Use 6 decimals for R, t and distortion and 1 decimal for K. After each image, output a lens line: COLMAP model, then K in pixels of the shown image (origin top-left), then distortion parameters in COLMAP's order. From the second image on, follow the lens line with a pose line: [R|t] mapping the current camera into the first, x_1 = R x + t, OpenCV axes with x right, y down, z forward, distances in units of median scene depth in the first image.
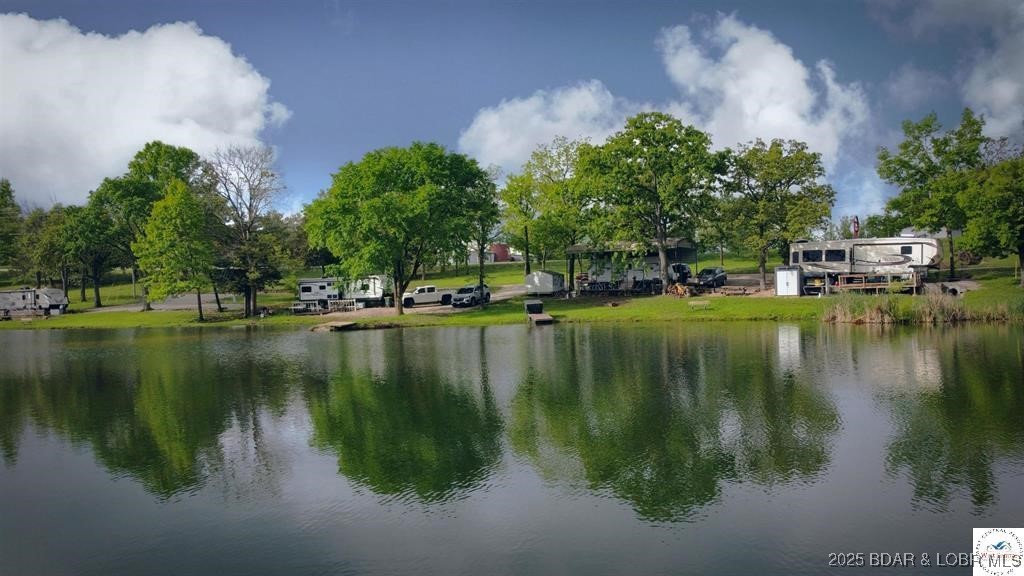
lens RADIAL K [[776.9, 0, 504.9], [0, 776.9, 292.9], [0, 0, 1]] dist [-0.003305, -0.004449]
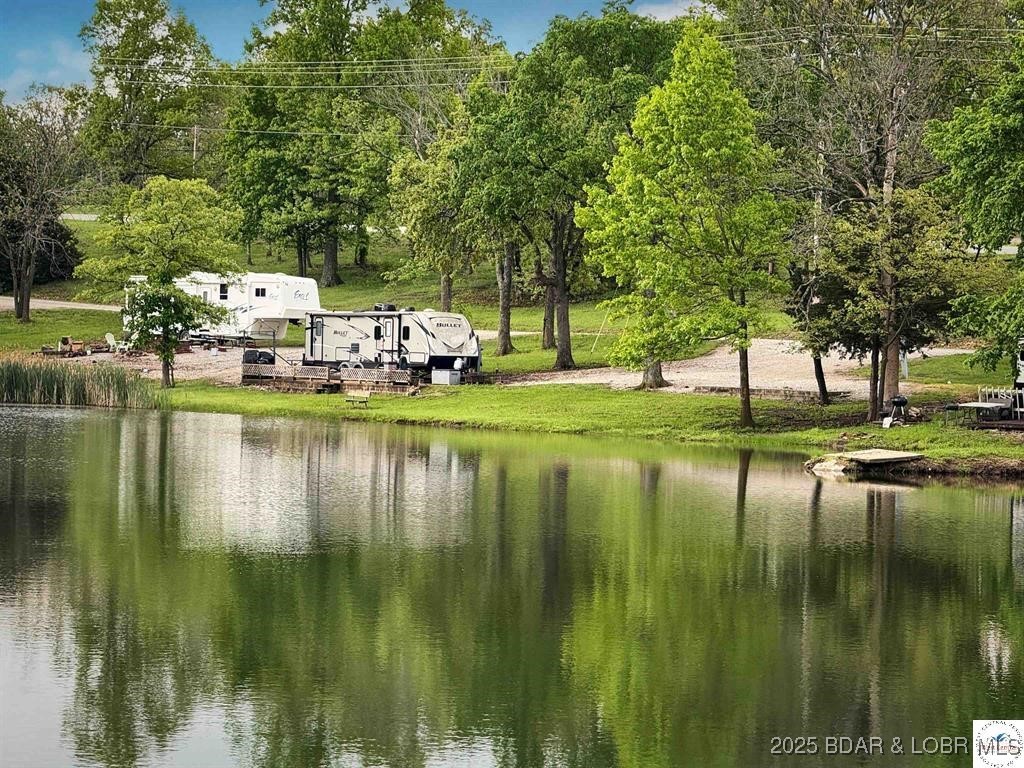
lens RADIAL K [[3567.1, 0, 512.9], [0, 3567.1, 366.0], [0, 0, 1]] dist [0.226264, 2.300628]
pose [[0.824918, 0.052651, -0.562795, 0.395144], [-0.044398, 0.998612, 0.028347, -0.029754], [0.563507, 0.001603, 0.826110, -0.372001]]
